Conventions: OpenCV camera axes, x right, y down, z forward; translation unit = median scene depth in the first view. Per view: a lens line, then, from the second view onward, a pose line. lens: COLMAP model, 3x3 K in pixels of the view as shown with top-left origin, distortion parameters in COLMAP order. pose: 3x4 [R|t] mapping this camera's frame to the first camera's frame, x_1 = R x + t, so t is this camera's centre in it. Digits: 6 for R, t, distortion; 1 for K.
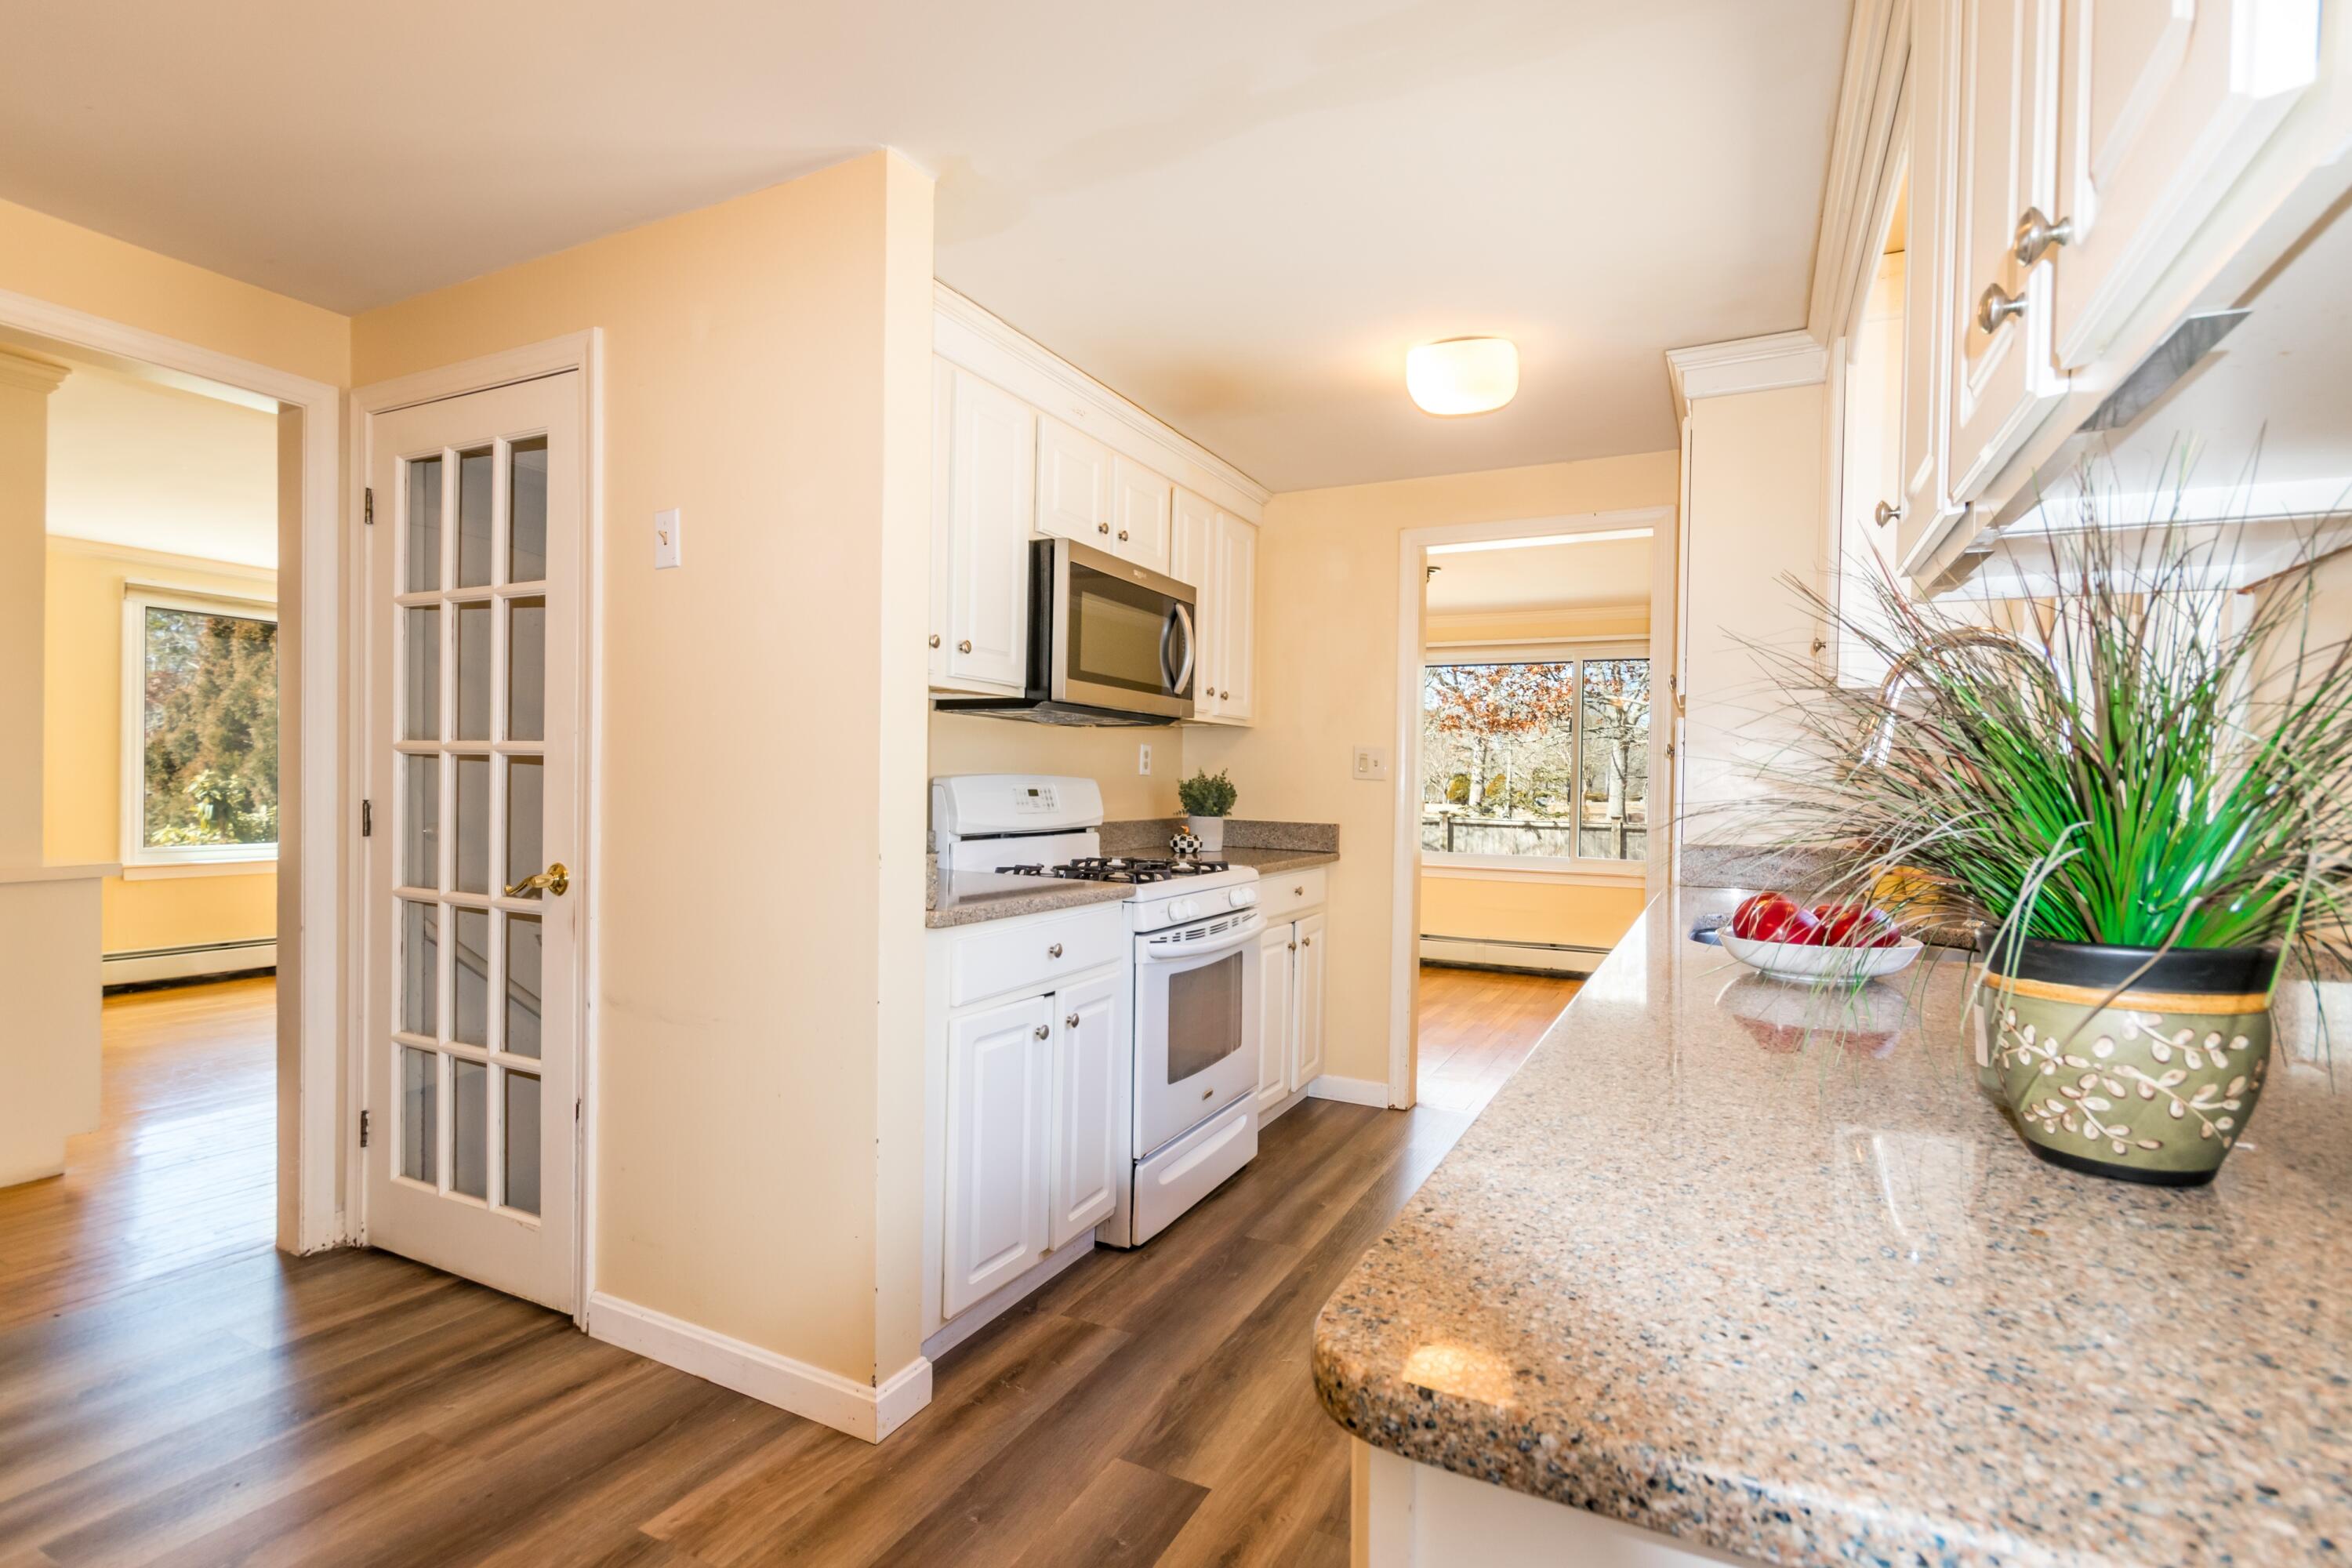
lens RADIAL K [[1094.3, 0, 1163.9], [0, 1094.3, 791.2], [0, 0, 1]] dist [0.006656, 0.001056]
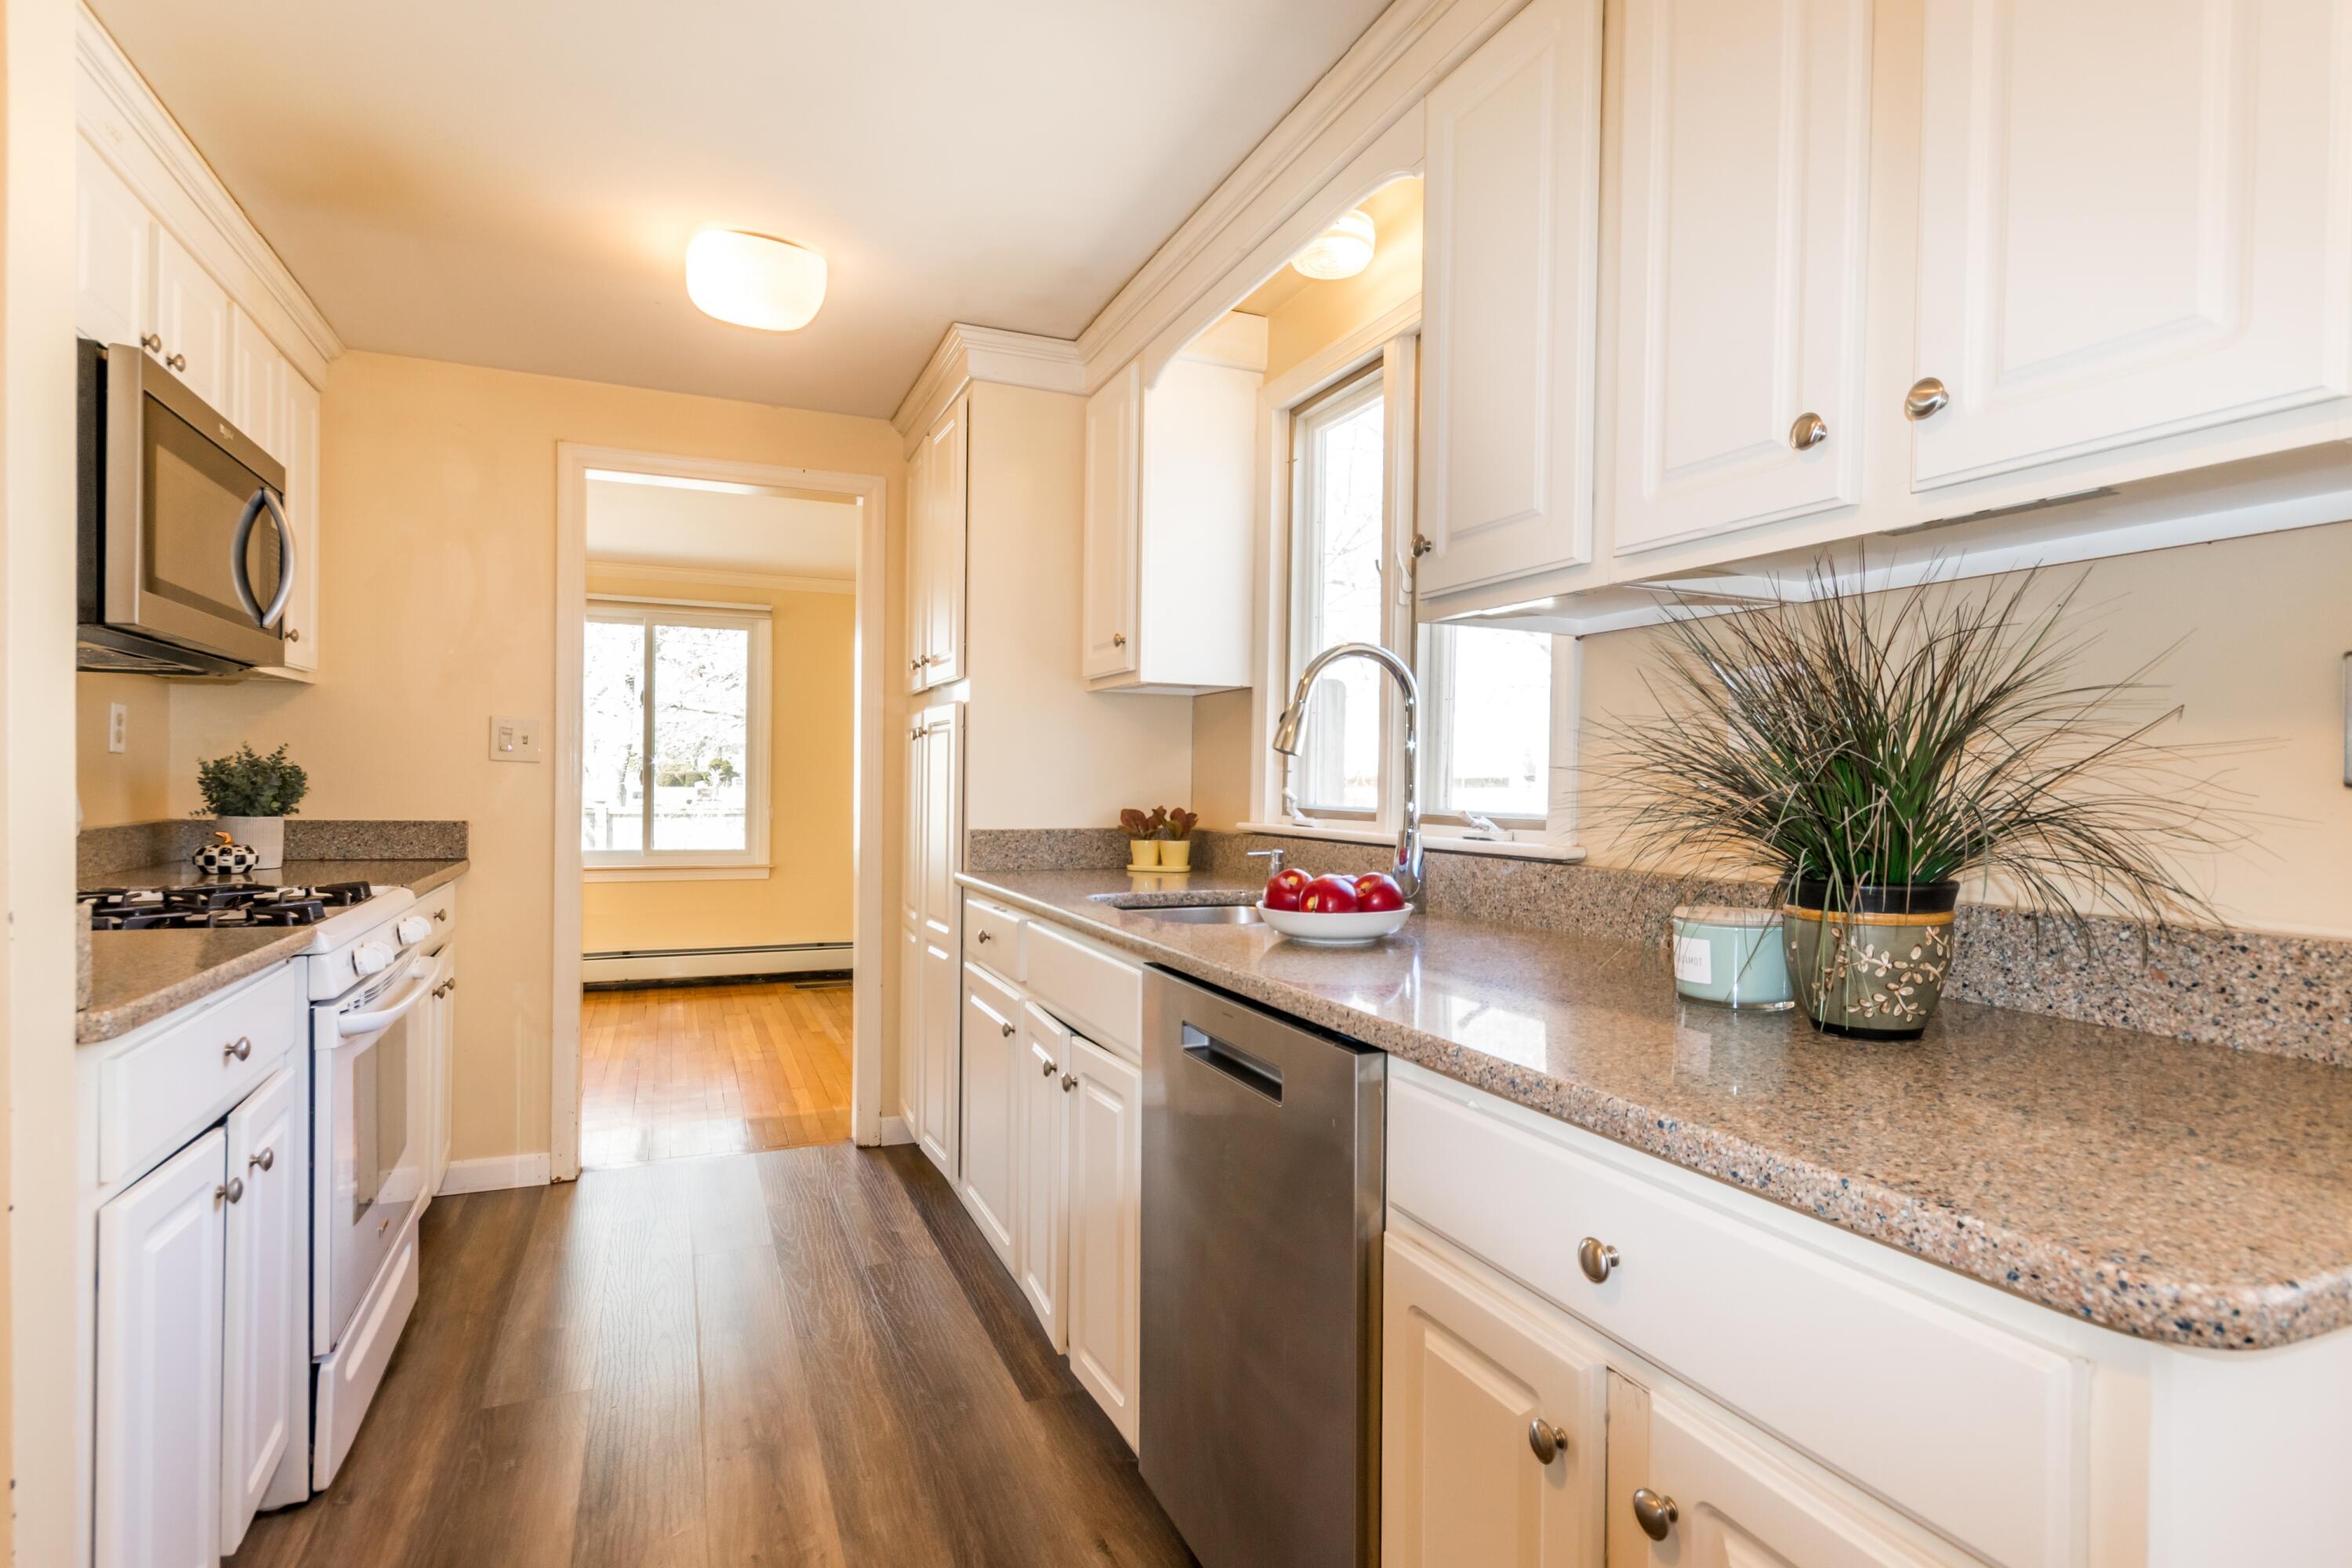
lens RADIAL K [[1199.9, 0, 1166.4], [0, 1199.9, 791.5], [0, 0, 1]] dist [0.010258, 0.001055]
pose [[0.641863, -0.014295, 0.766686, -0.227925], [0.002615, 0.999861, 0.016453, -0.003212], [-0.766815, -0.008556, 0.641812, 0.159868]]
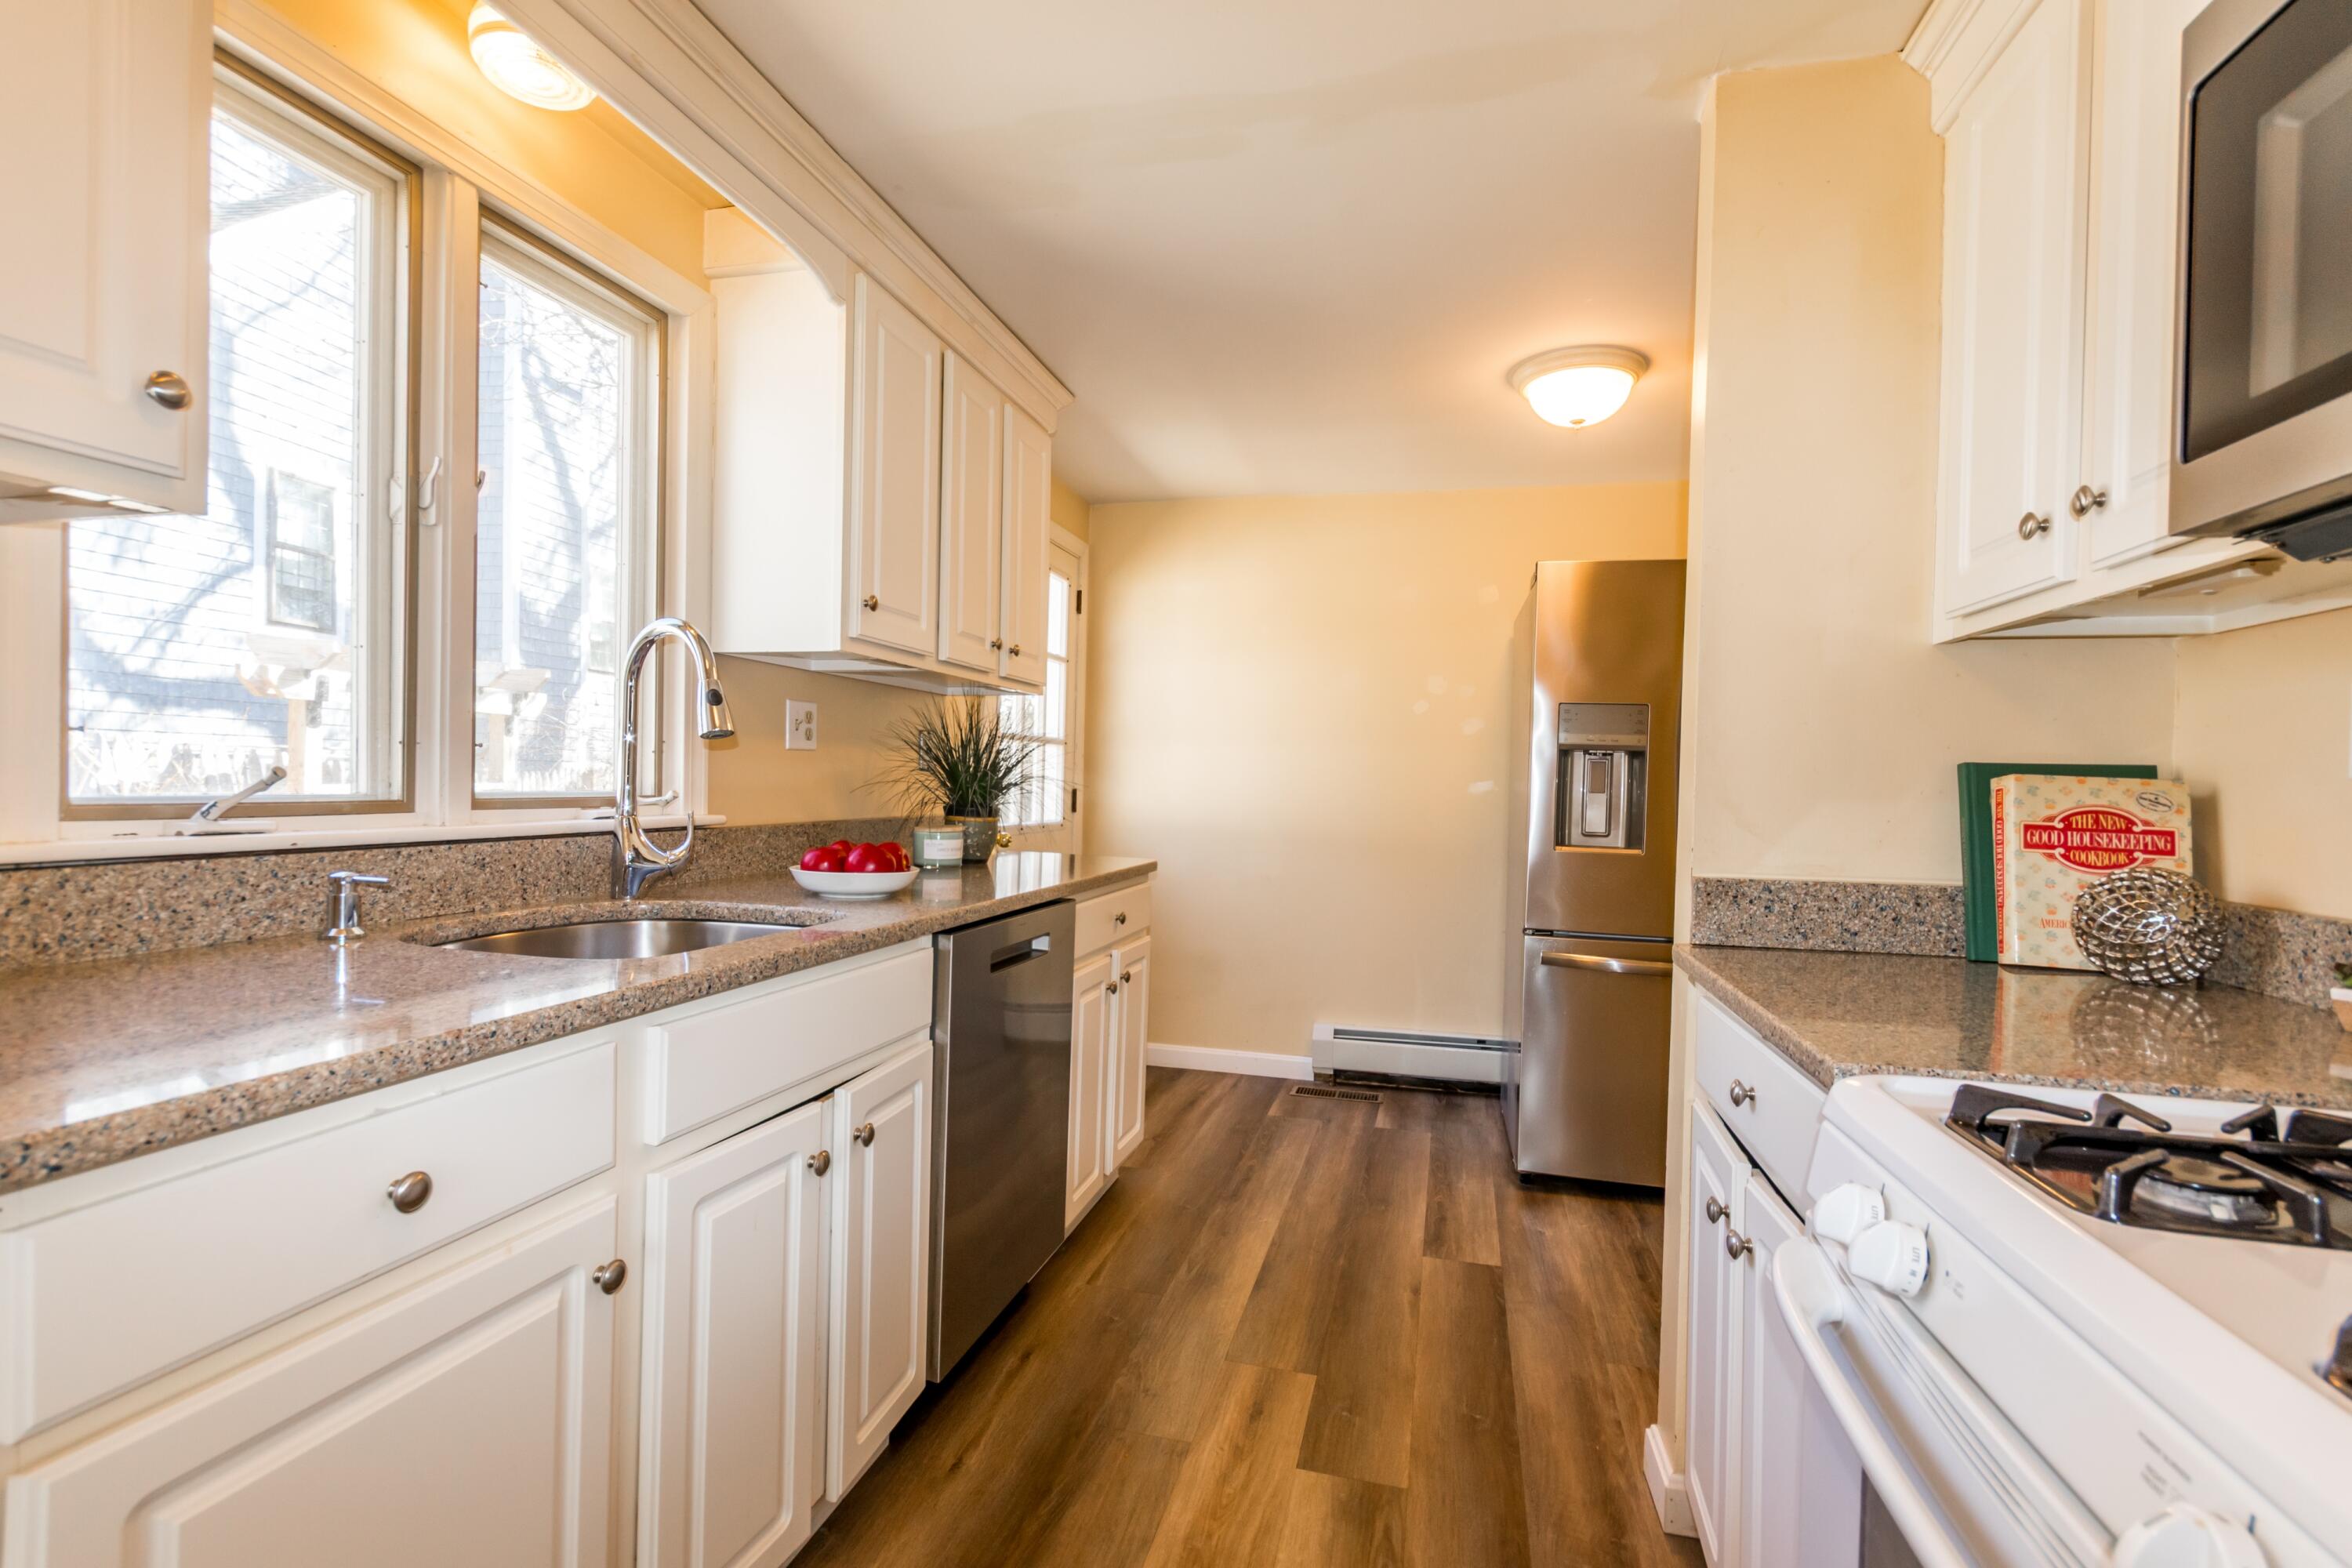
lens RADIAL K [[1094.3, 0, 1163.9], [0, 1094.3, 791.2], [0, 0, 1]] dist [0.006656, 0.001056]
pose [[-0.975719, -0.034564, -0.216281, 0.251483], [-0.038698, 0.999140, 0.014907, -0.002737], [0.215579, 0.022915, -0.976217, 1.209608]]
